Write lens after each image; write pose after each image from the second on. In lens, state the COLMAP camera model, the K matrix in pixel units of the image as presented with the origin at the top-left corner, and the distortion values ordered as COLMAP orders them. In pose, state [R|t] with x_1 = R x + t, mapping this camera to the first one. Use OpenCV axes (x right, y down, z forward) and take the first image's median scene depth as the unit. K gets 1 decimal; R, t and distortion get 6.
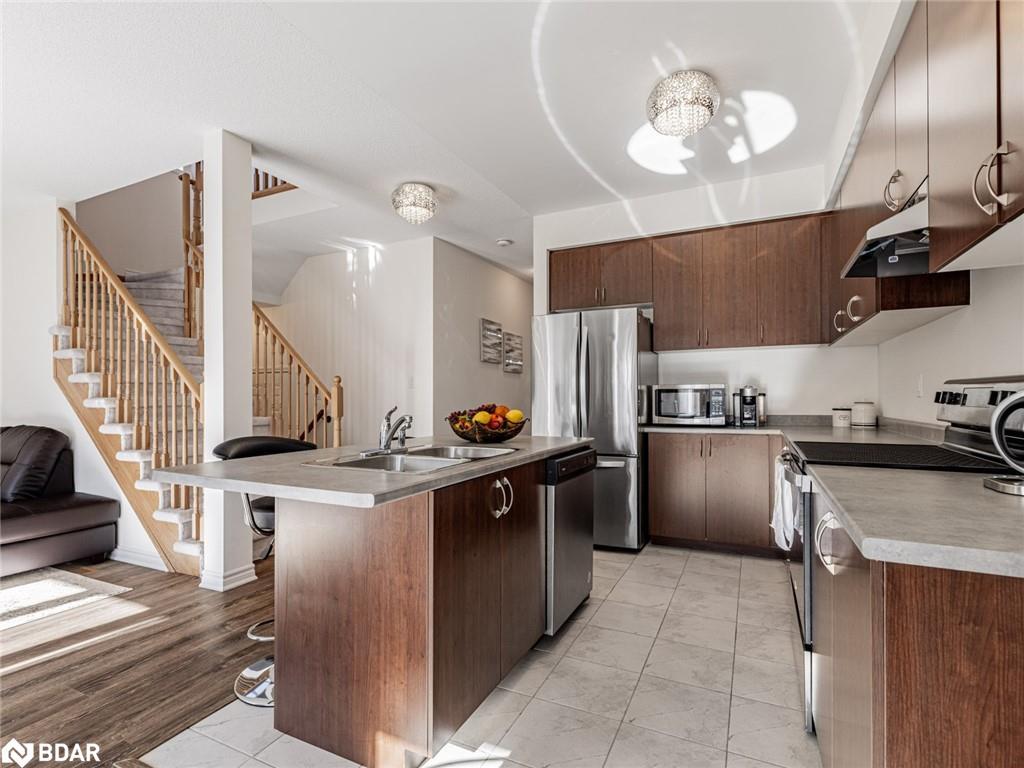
lens RADIAL K [[496.9, 0, 508.9], [0, 496.9, 395.2], [0, 0, 1]] dist [0.001975, 0.000683]
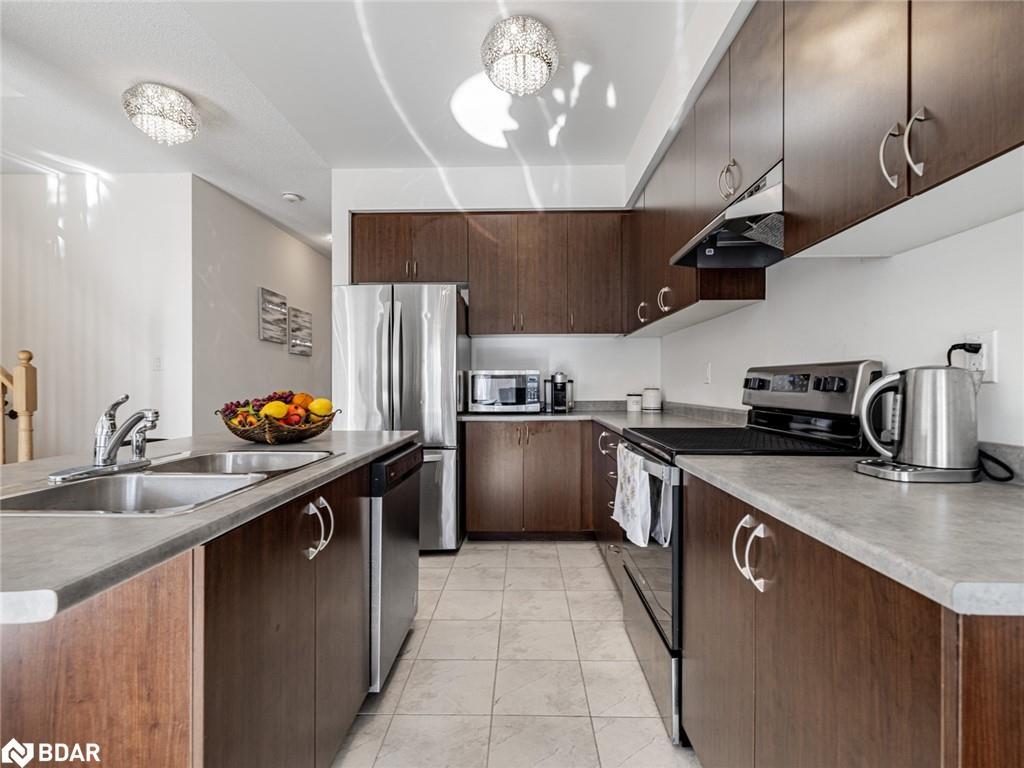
lens RADIAL K [[496.9, 0, 510.3], [0, 496.9, 386.5], [0, 0, 1]] dist [0.001975, 0.000683]
pose [[0.912325, 0.000411, 0.409467, -0.024124], [-0.003738, 0.999966, 0.007325, 0.002947], [-0.409450, -0.008213, 0.912295, 0.126168]]
